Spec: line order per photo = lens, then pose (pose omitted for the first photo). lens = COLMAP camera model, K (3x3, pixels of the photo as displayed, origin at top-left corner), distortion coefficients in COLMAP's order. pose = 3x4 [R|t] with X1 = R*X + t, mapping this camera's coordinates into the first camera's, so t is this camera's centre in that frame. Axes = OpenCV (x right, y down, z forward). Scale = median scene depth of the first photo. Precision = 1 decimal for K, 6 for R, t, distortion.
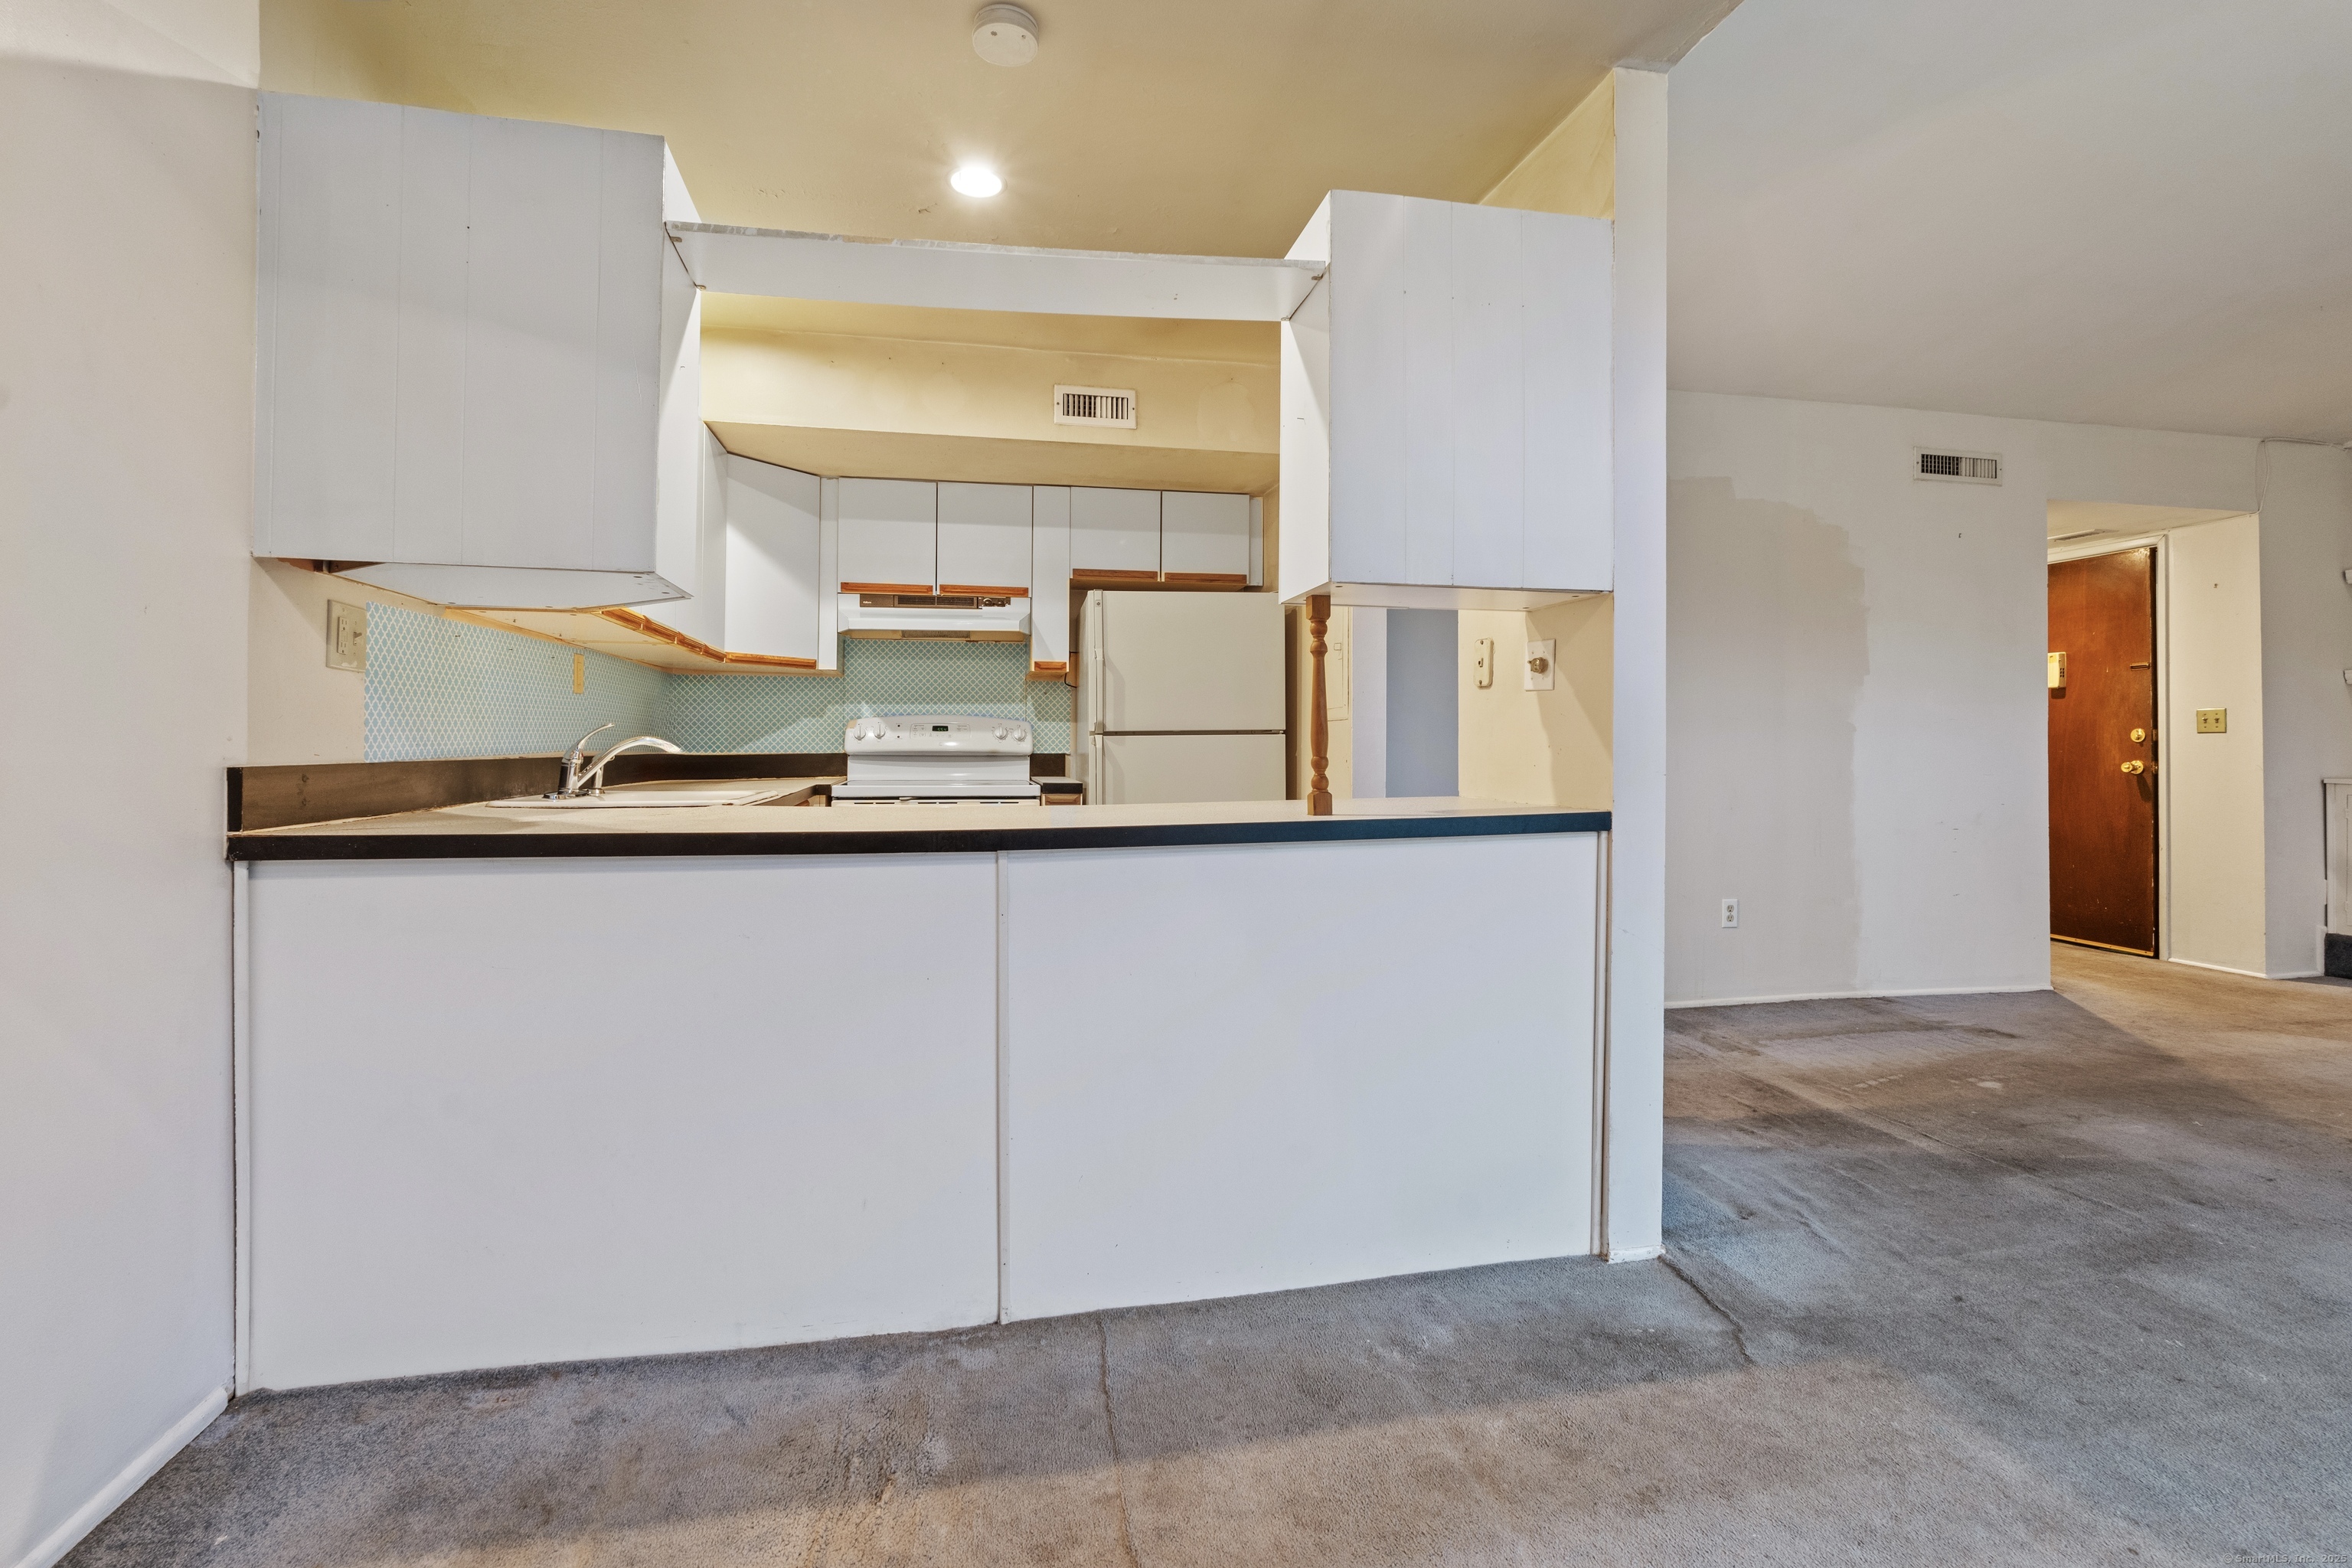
lens RADIAL K [[1053.5, 0, 1158.8], [0, 1053.5, 739.8], [0, 0, 1]] dist [-0.006244, 0.000712]
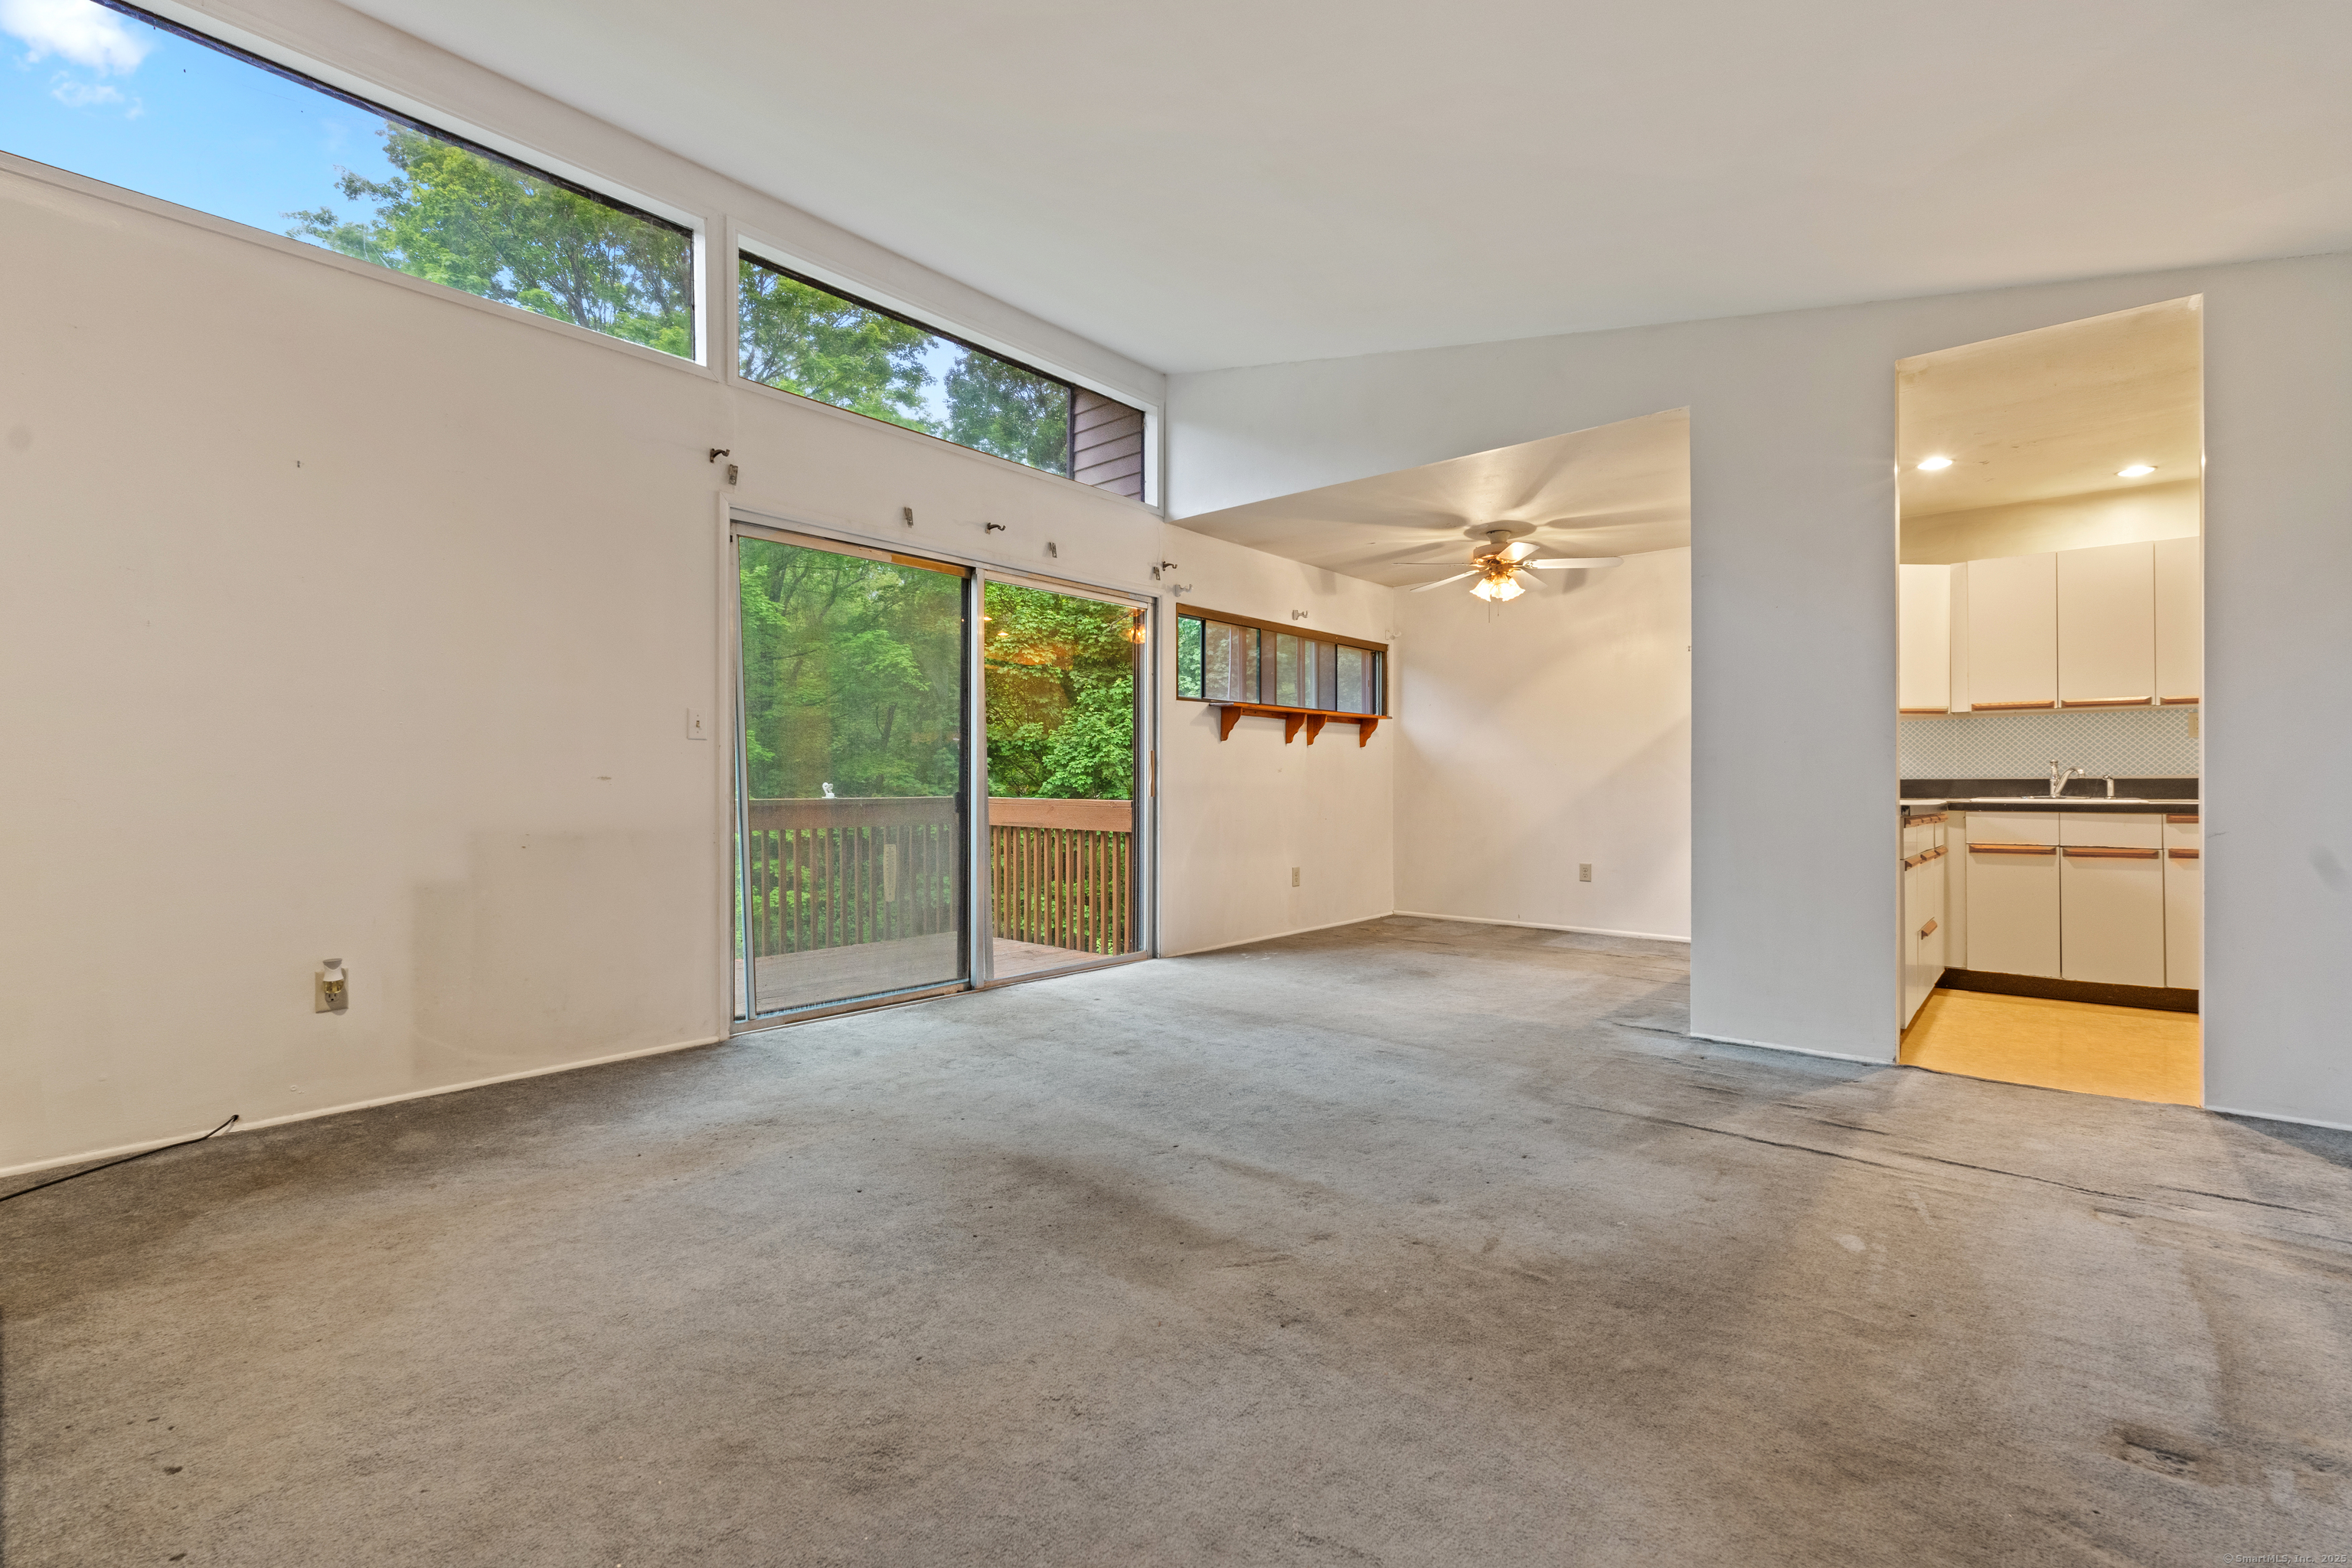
lens RADIAL K [[1020.6, 0, 1186.2], [0, 1020.6, 775.7], [0, 0, 1]] dist [-0.002409, -0.000216]
pose [[-0.786920, -0.007717, -0.617007, 1.715631], [0.001931, 0.999886, -0.014969, 0.033524], [0.617052, -0.012971, -0.786816, 1.398501]]
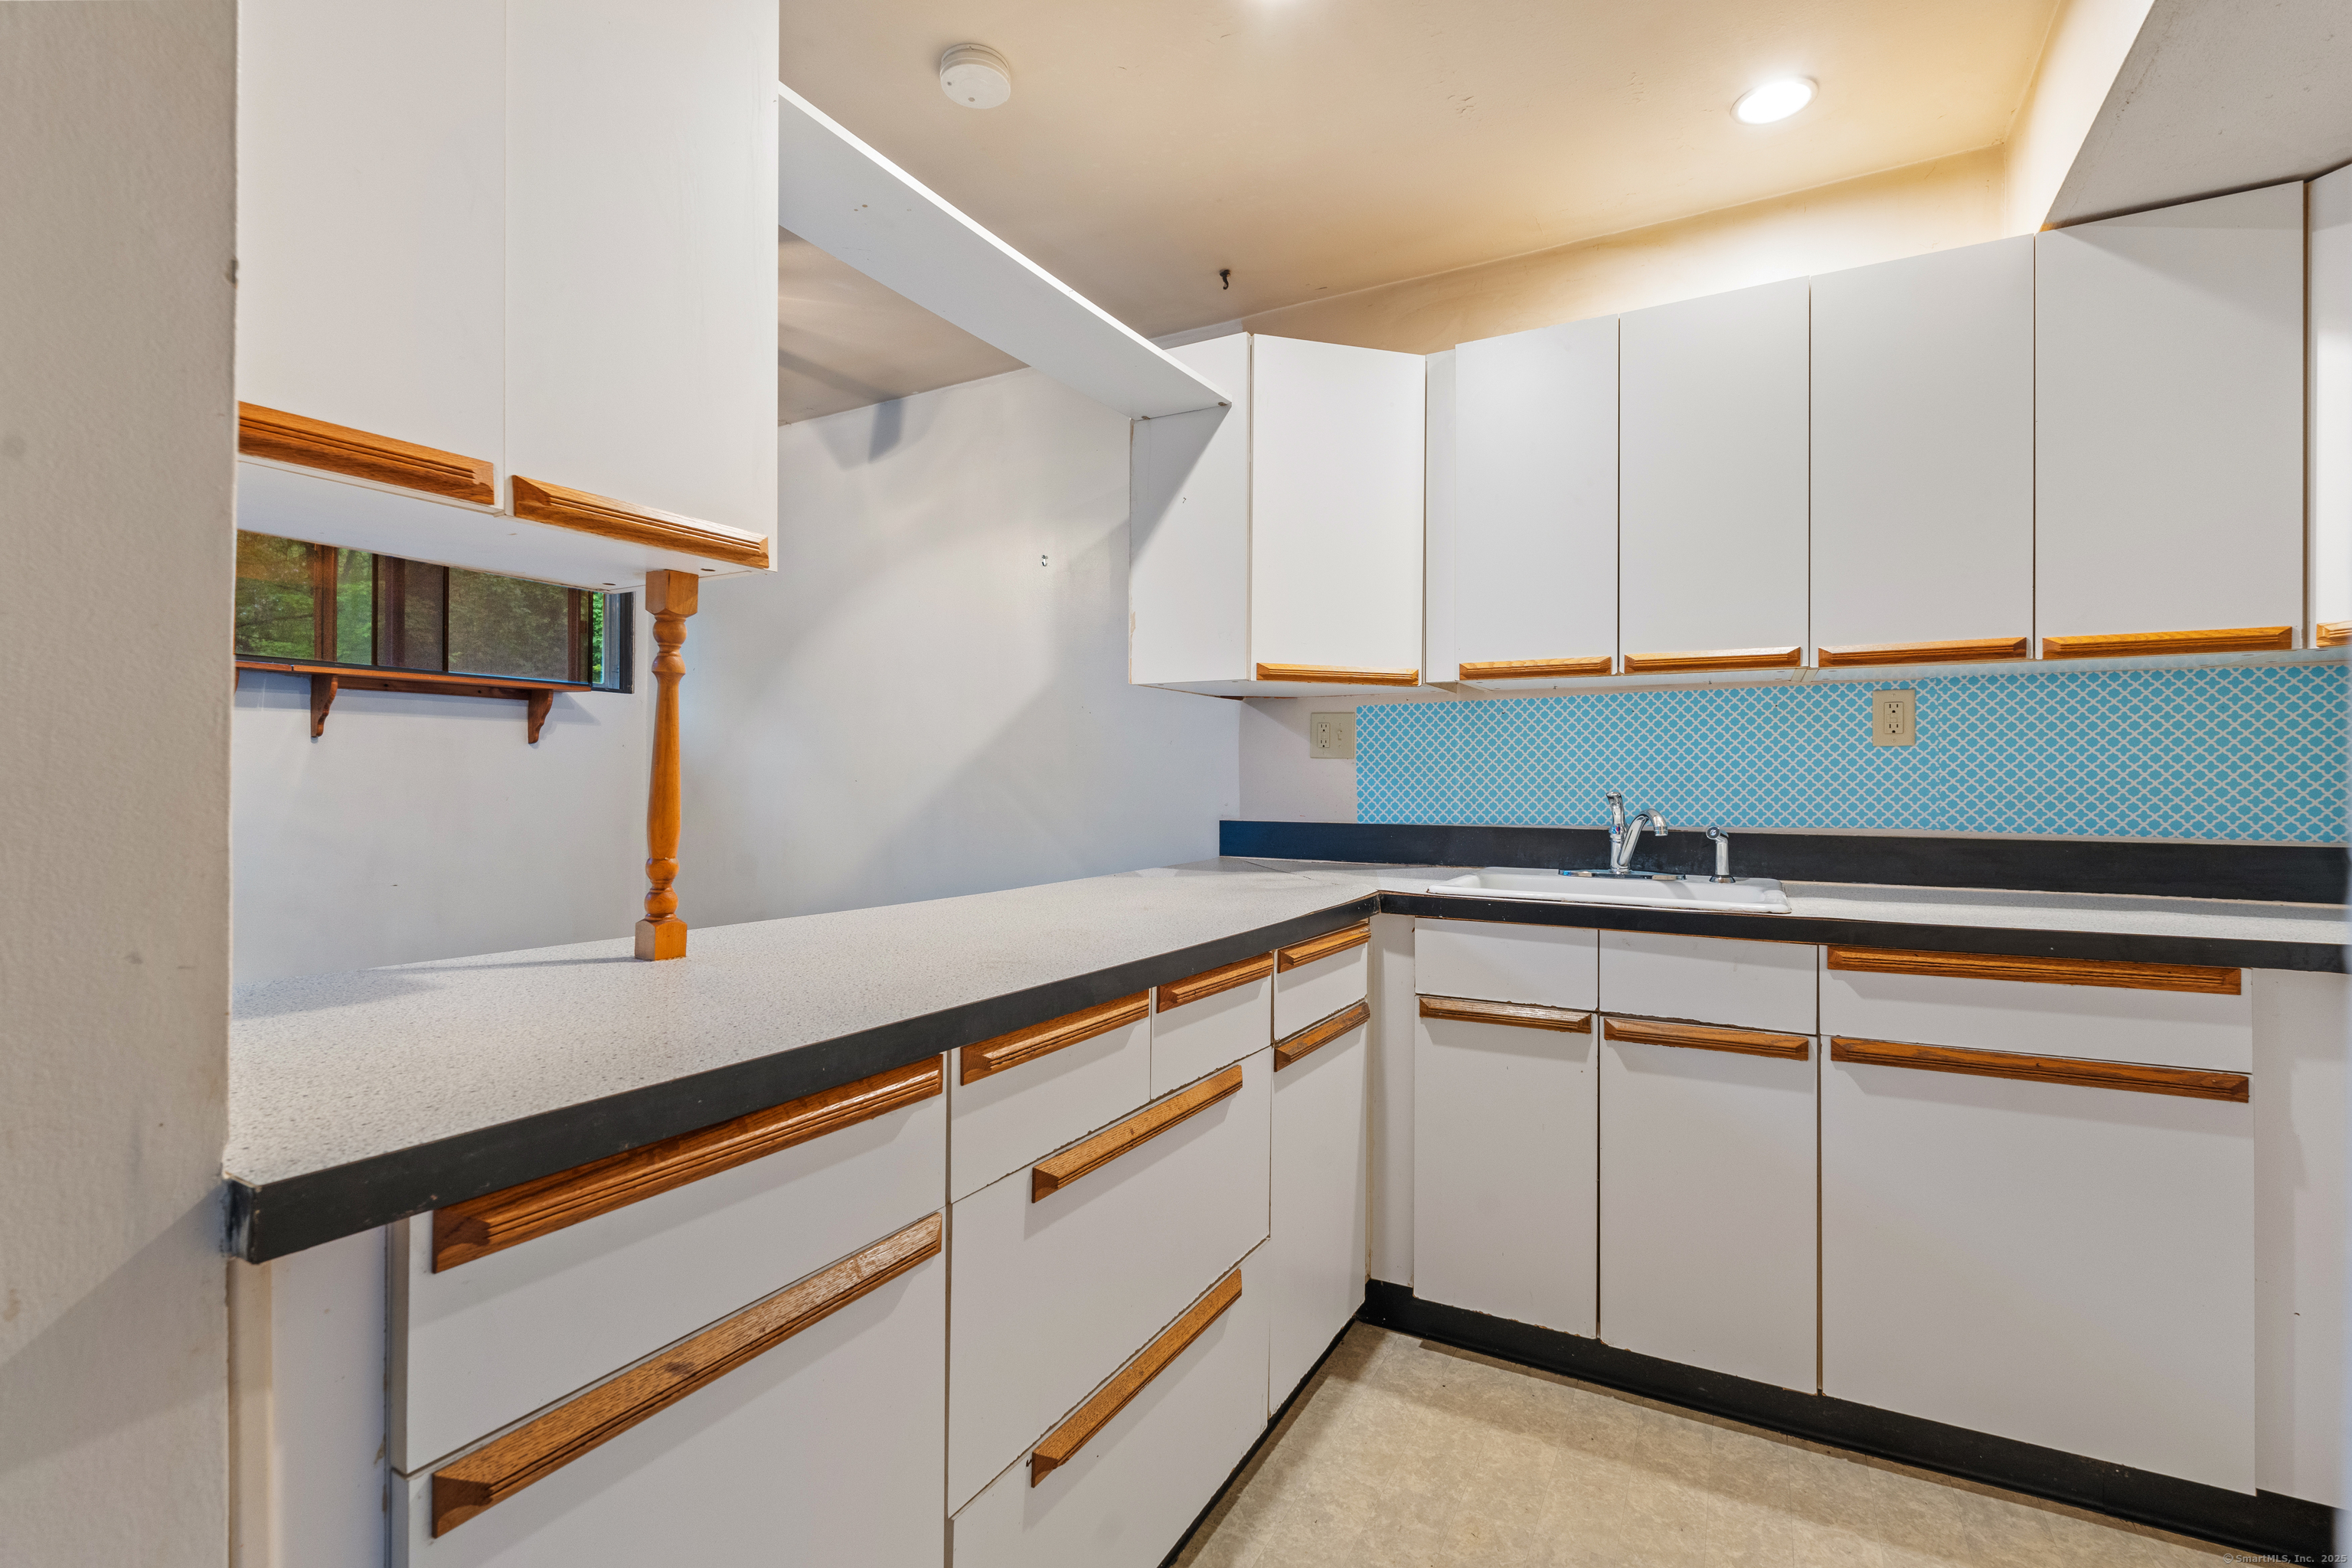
lens RADIAL K [[1031.9, 0, 1179.5], [0, 1031.9, 778.1], [0, 0, 1]] dist [-0.006659, 0.000091]
pose [[-0.649504, -0.009444, -0.760299, 0.301989], [-0.002742, 0.999945, -0.010078, -0.017374], [0.760353, -0.004461, -0.649495, 1.204071]]
